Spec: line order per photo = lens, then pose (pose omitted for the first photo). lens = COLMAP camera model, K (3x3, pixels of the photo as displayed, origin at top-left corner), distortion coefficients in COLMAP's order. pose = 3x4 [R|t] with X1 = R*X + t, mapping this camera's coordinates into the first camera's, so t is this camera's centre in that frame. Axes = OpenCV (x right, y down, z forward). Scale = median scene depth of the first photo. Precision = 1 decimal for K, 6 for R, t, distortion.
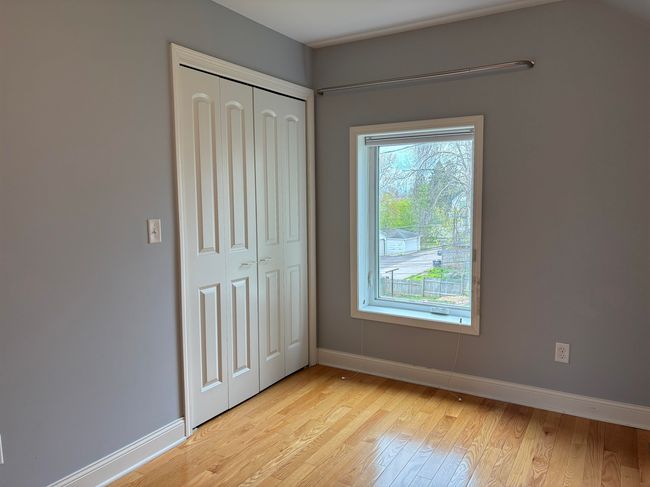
lens RADIAL K [[489.9, 0, 327.6], [0, 489.9, 241.8], [0, 0, 1]] dist [0.062757, -0.056965]
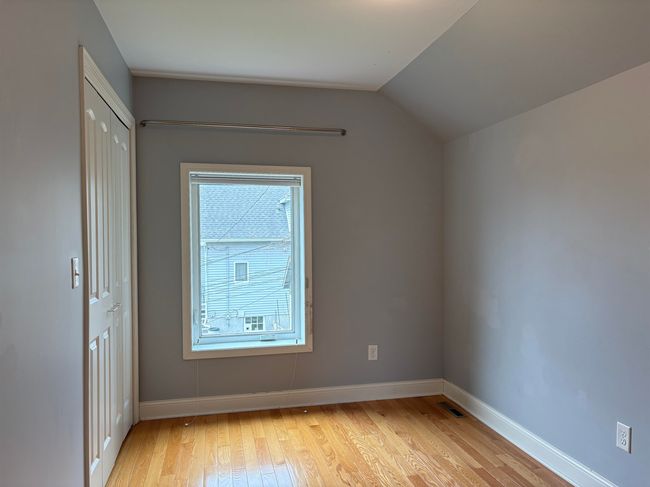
lens RADIAL K [[489.9, 0, 327.6], [0, 489.9, 241.8], [0, 0, 1]] dist [0.062757, -0.056965]
pose [[0.729454, -0.005606, 0.684007, -0.456735], [0.064822, 0.996033, -0.060966, 0.003317], [-0.680951, 0.088811, 0.726924, 0.104522]]
